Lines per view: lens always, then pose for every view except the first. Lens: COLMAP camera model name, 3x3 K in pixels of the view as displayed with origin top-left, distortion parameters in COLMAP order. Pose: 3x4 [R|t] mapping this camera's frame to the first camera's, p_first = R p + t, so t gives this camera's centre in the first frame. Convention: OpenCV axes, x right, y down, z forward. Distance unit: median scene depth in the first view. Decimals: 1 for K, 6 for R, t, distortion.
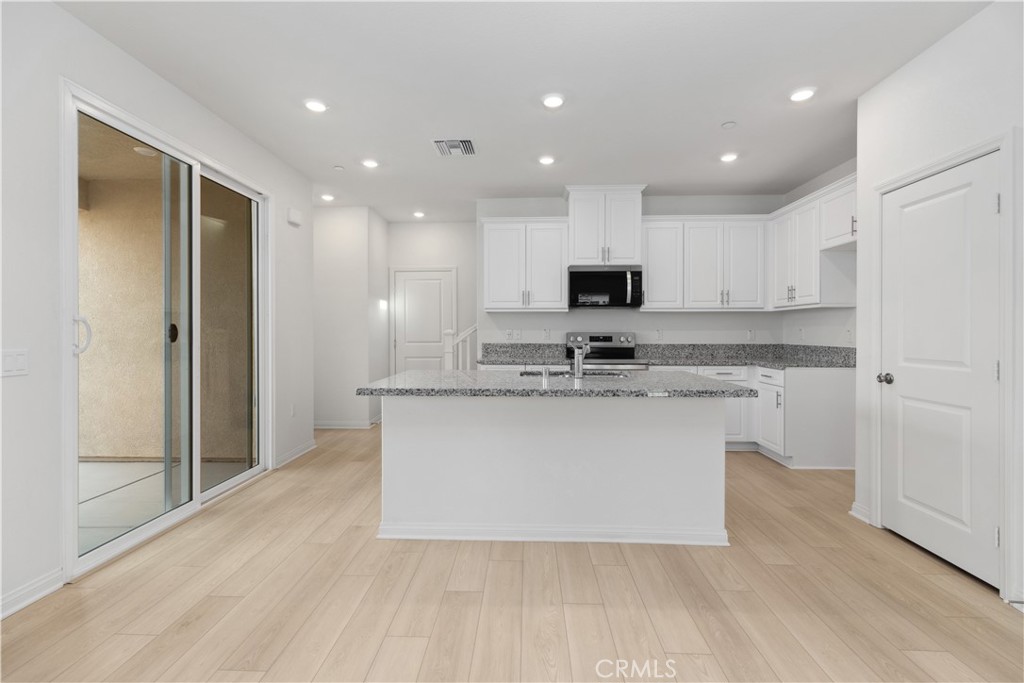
lens RADIAL K [[463.9, 0, 508.0], [0, 463.9, 328.8], [0, 0, 1]] dist [0.009906, 0.000215]
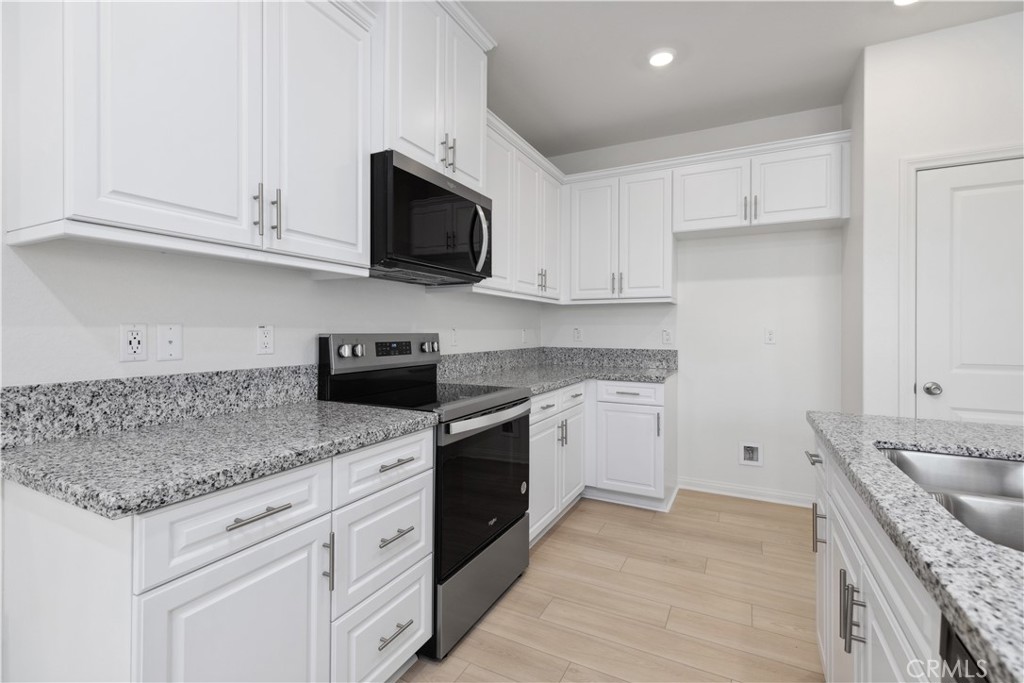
lens RADIAL K [[463.9, 0, 508.0], [0, 463.9, 328.8], [0, 0, 1]] dist [0.009906, 0.000215]
pose [[0.420929, 0.003909, 0.907085, -0.160318], [-0.009292, 0.999957, 0.000003, 0.002706], [-0.907046, -0.008430, 0.420947, 0.771939]]
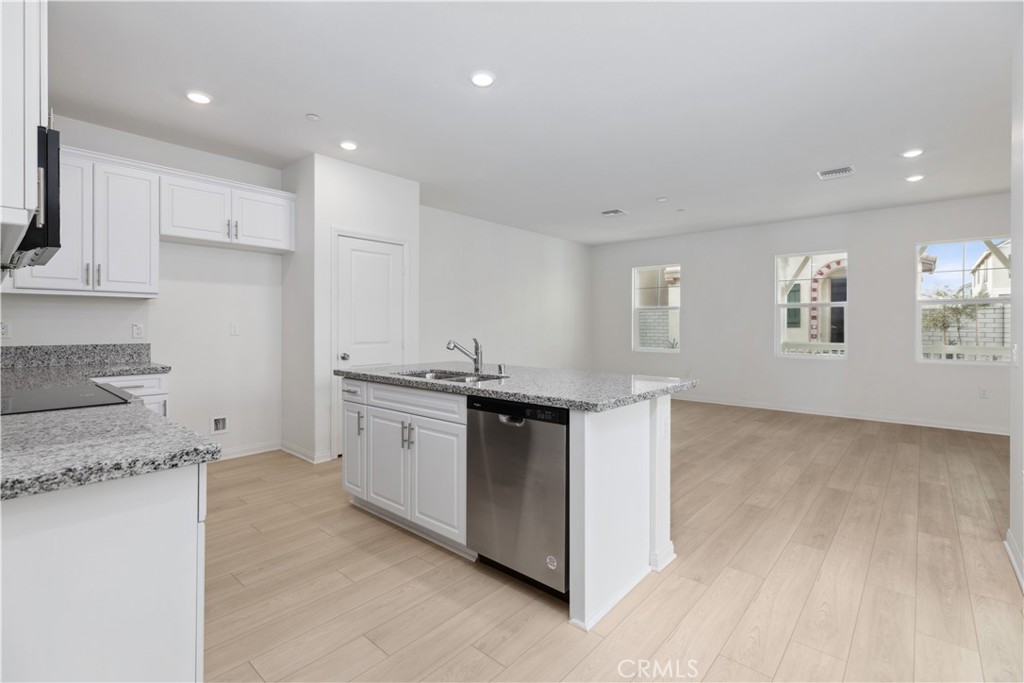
lens RADIAL K [[463.9, 0, 508.0], [0, 463.9, 328.8], [0, 0, 1]] dist [0.009906, 0.000215]
pose [[-0.774970, -0.005918, 0.631970, -0.334051], [-0.006741, 0.999977, 0.001098, 0.004351], [-0.631962, -0.003409, -0.774992, 1.065410]]
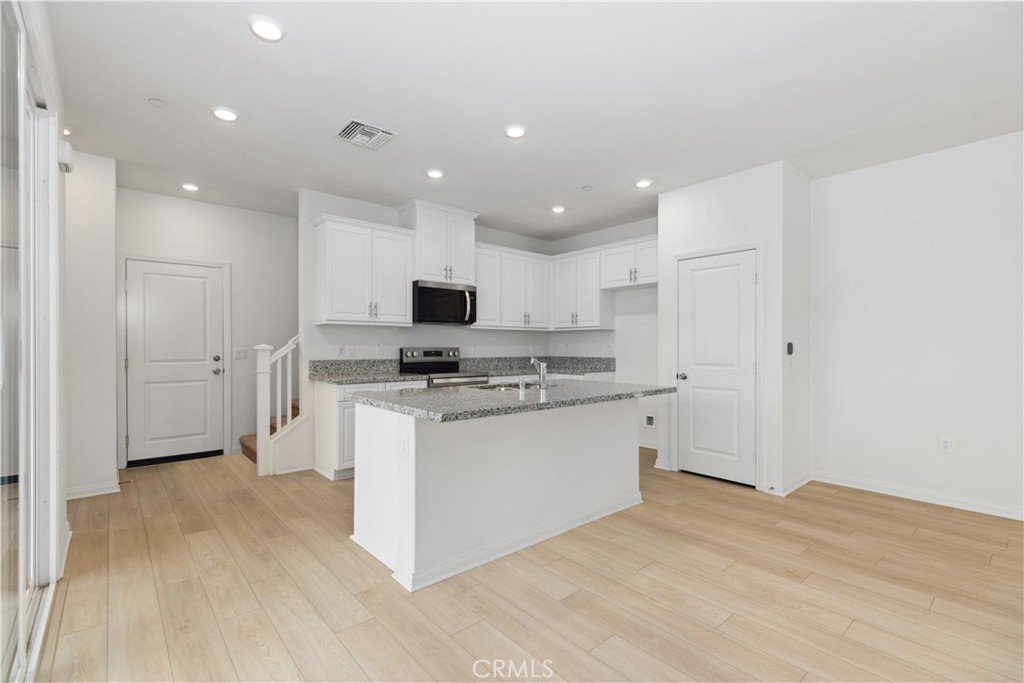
lens RADIAL K [[459.9, 0, 507.1], [0, 459.9, 343.9], [0, 0, 1]] dist [0.011730, -0.000100]
pose [[0.729530, 0.004100, 0.683937, -0.406680], [-0.005026, 0.999987, -0.000633, -0.000055], [-0.683931, -0.002976, 0.729541, 0.151443]]
